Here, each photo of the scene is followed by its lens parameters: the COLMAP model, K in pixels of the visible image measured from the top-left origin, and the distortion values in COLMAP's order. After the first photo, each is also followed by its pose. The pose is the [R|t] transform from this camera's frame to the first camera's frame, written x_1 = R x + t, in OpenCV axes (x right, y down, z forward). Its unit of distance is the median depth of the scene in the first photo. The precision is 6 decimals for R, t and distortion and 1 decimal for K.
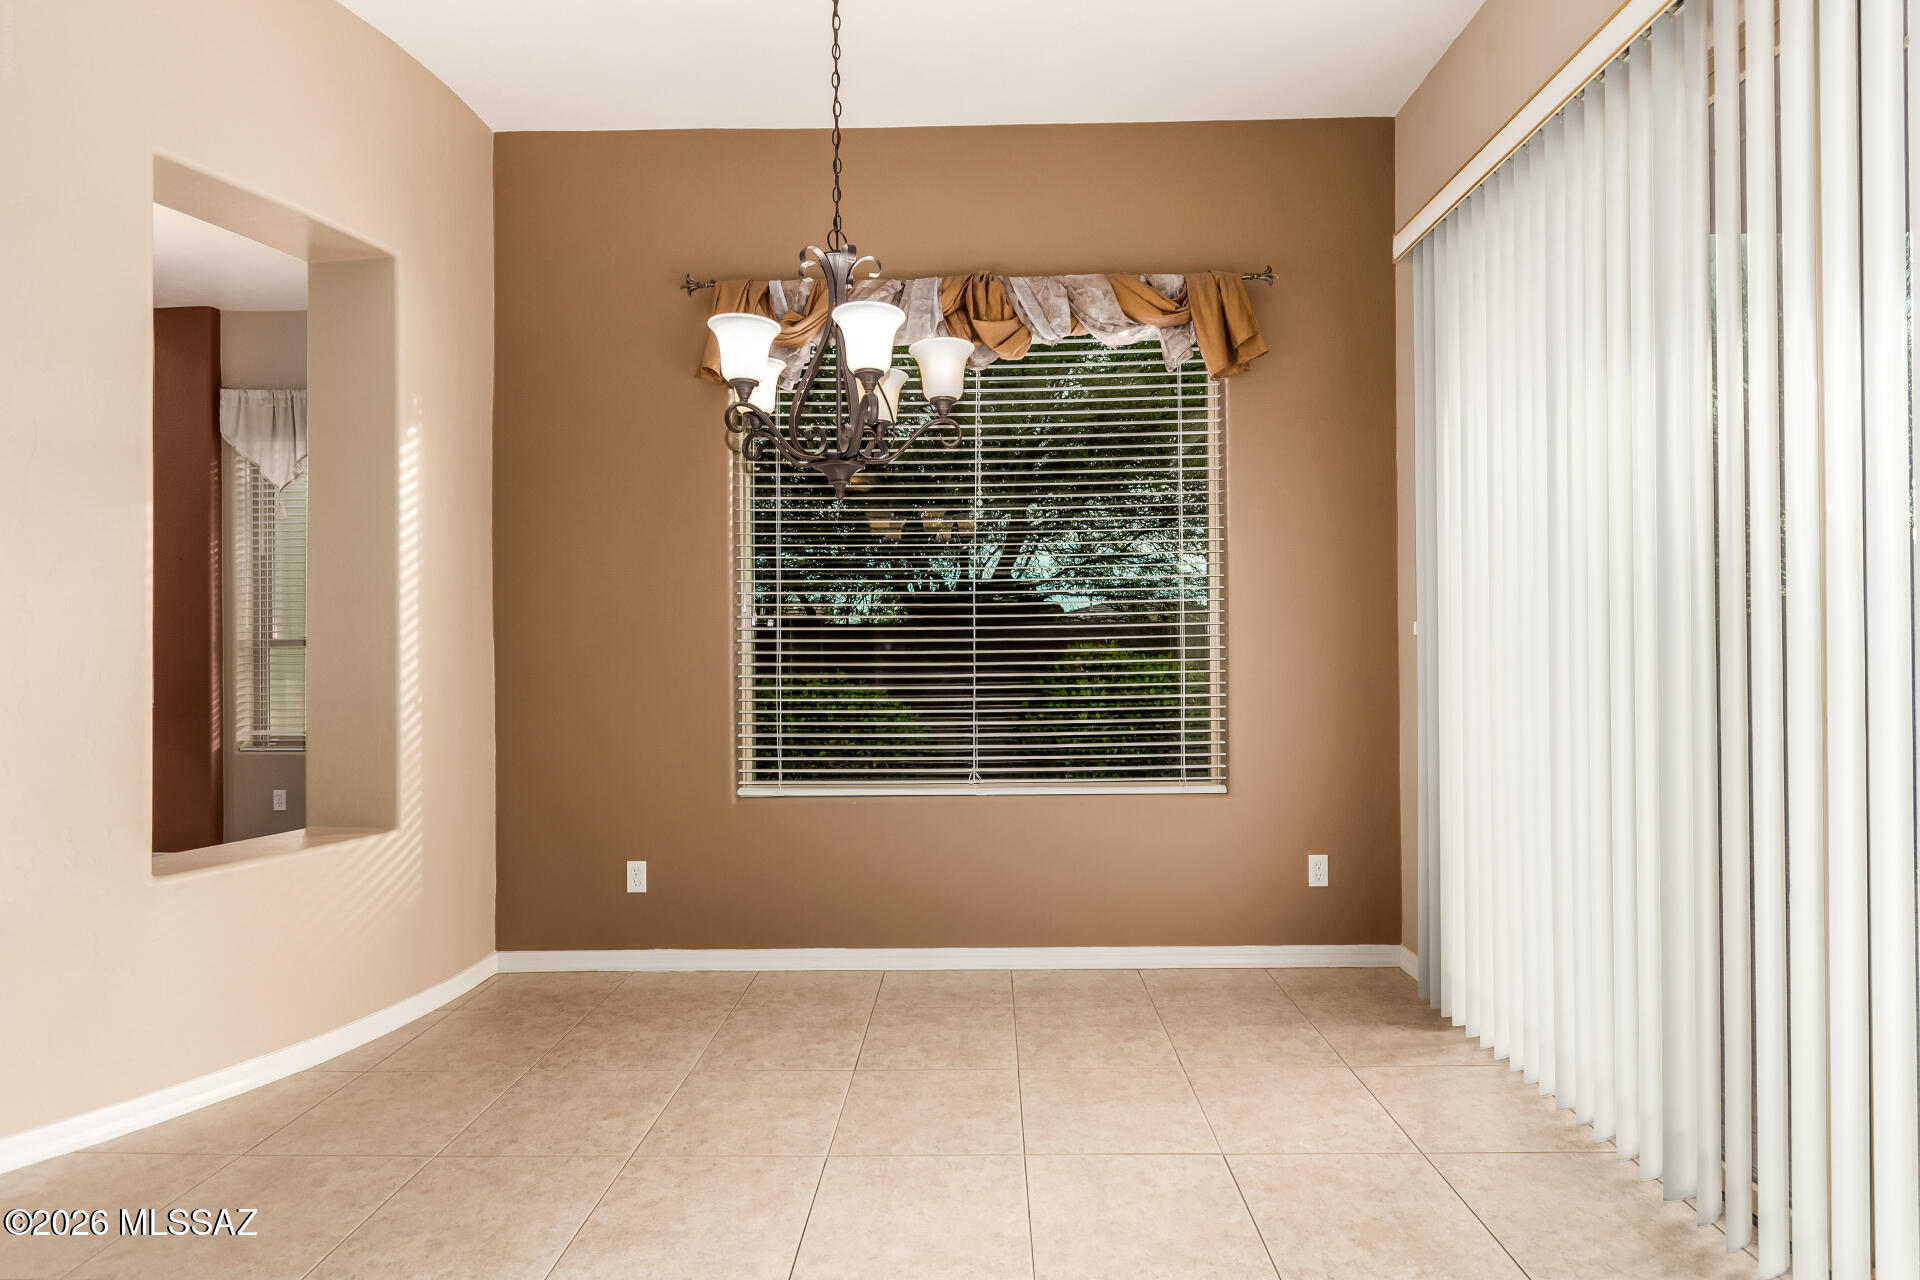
lens RADIAL K [[955.5, 0, 960.0], [0, 955.5, 640.0], [0, 0, 1]] dist [-0.000525, 0.000132]
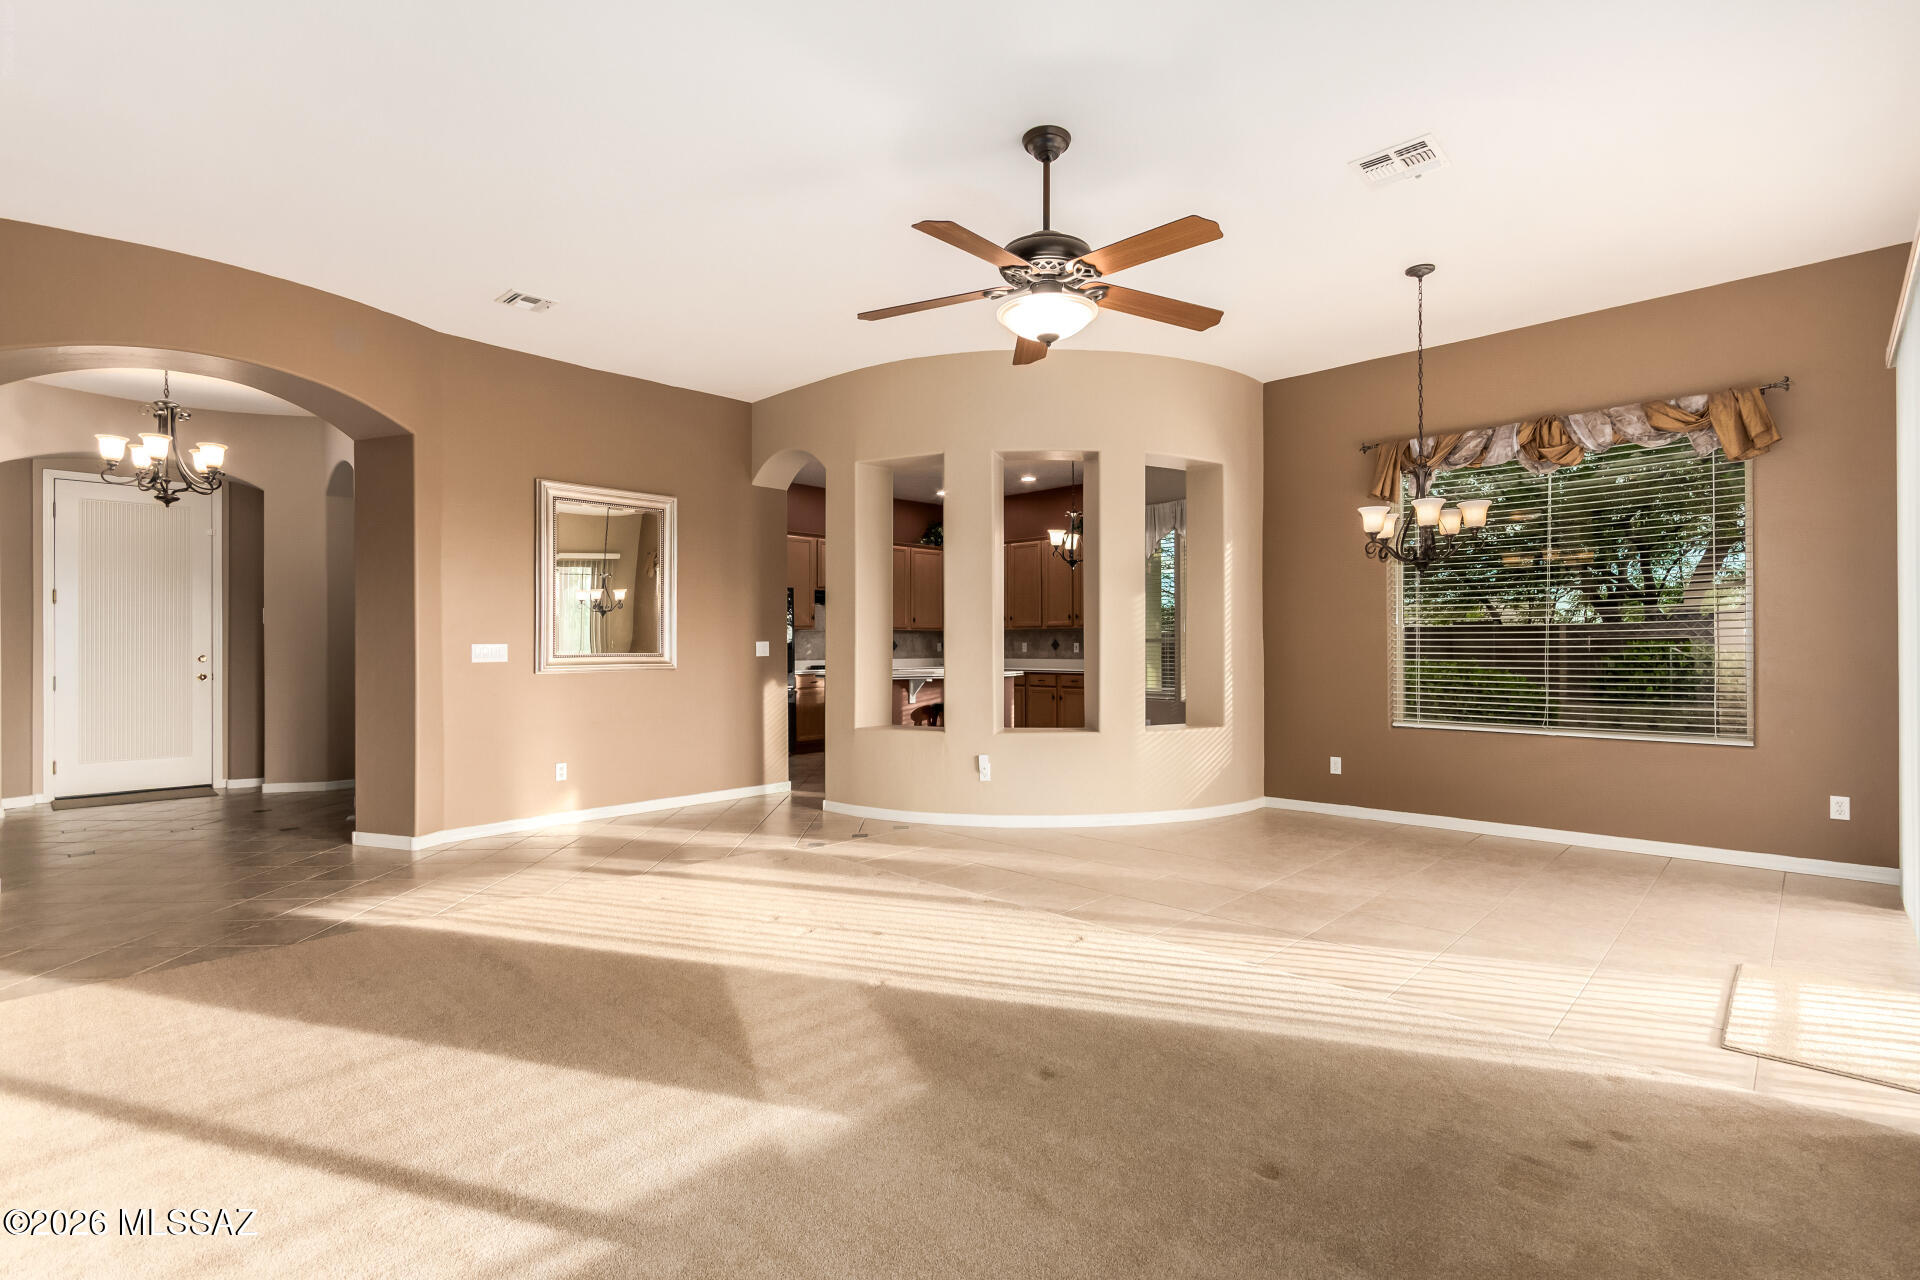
lens RADIAL K [[901.9, 0, 968.2], [0, 901.9, 639.4], [0, 0, 1]] dist [0.000410, 0.000442]
pose [[0.742134, 0.002232, -0.670247, 0.341566], [0.002628, 0.999977, 0.006239, -0.013153], [0.670246, -0.006391, 0.742112, -0.869569]]
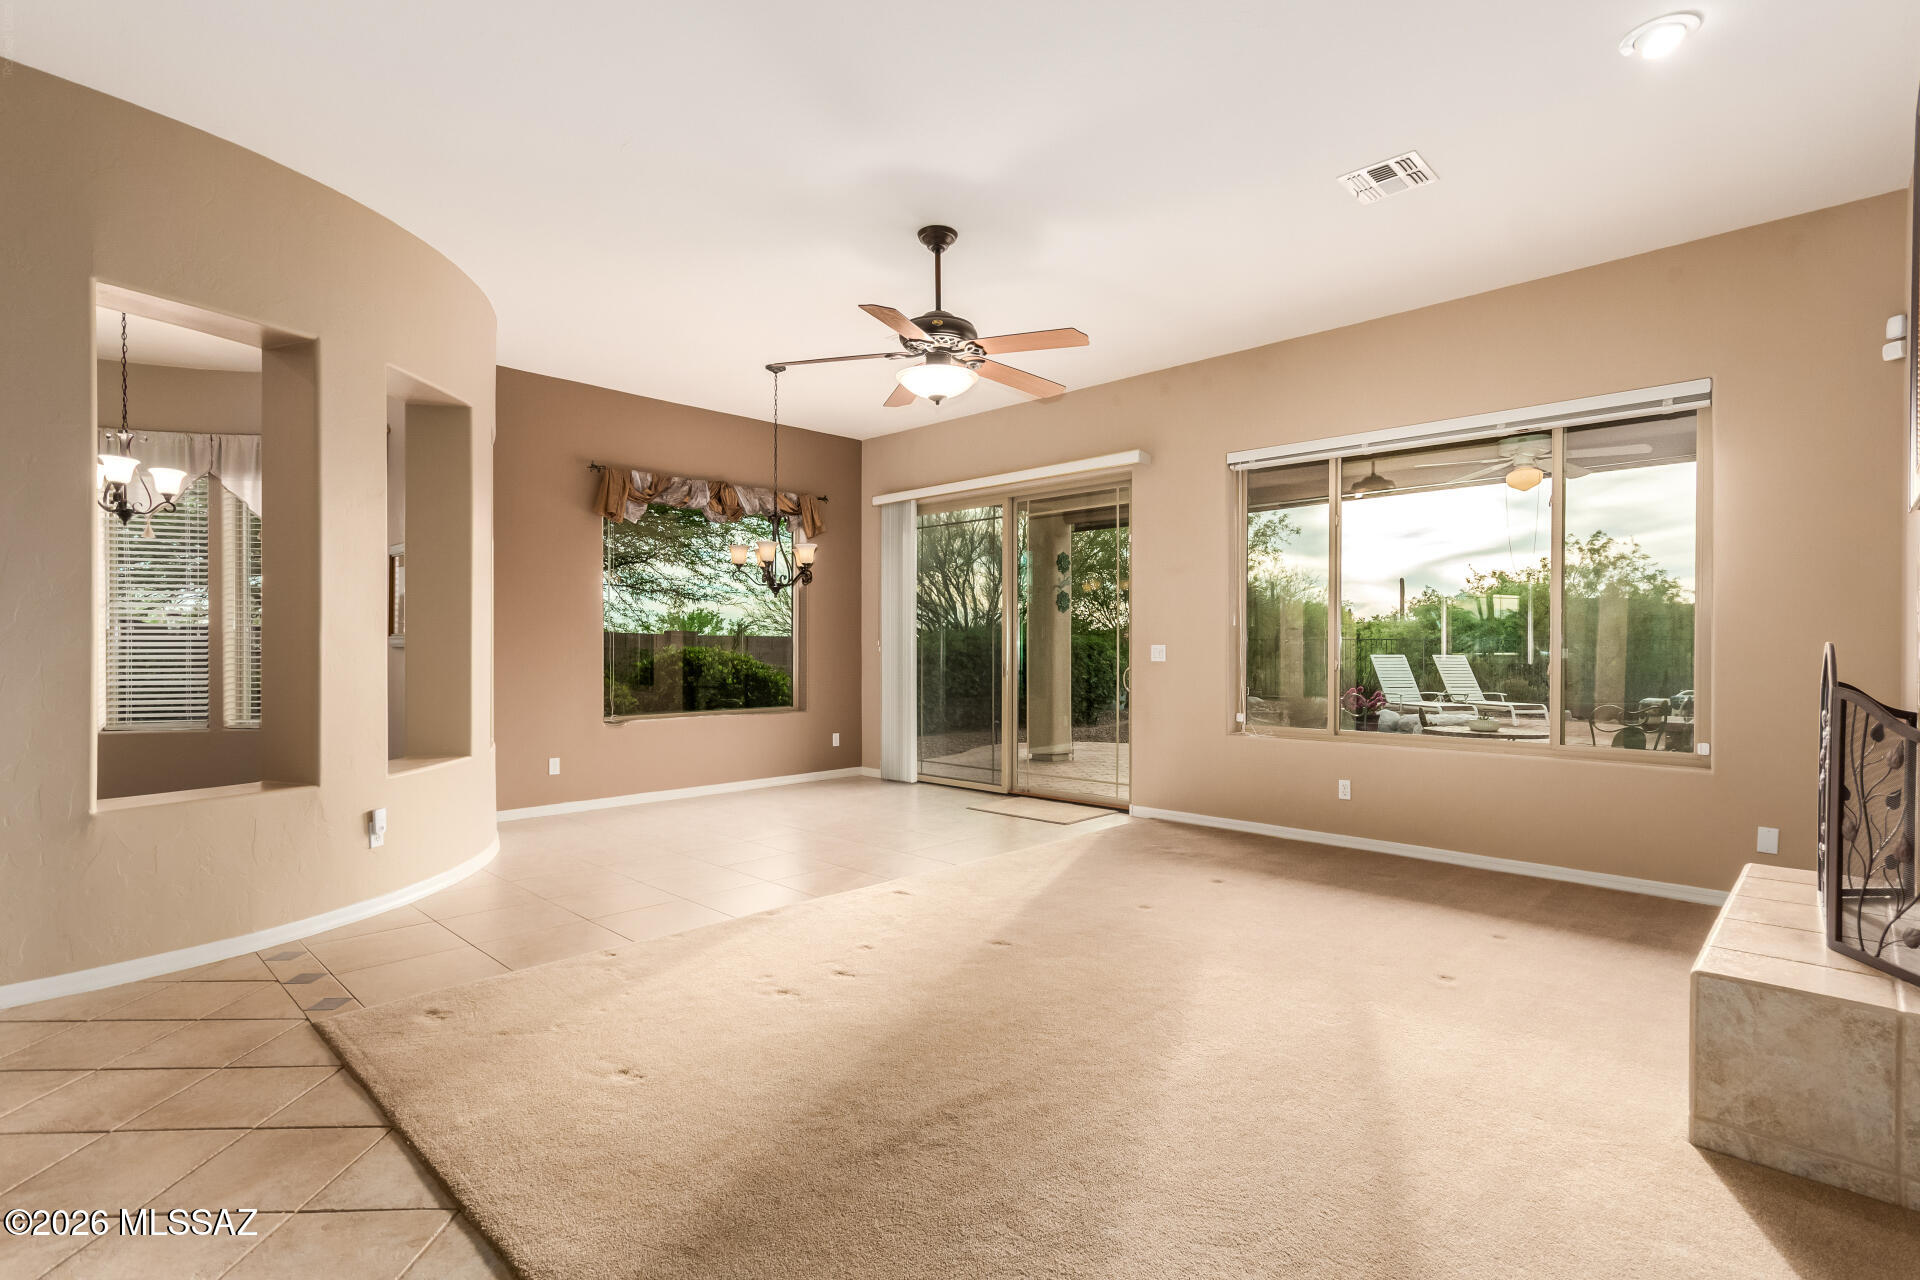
lens RADIAL K [[912.3, 0, 962.7], [0, 912.3, 647.9], [0, 0, 1]] dist [-0.001564, 0.000508]
pose [[0.686555, 0.008599, 0.727027, -1.223227], [-0.010187, 0.999946, -0.002207, 0.004972], [-0.727006, -0.005891, 0.686605, -0.945252]]
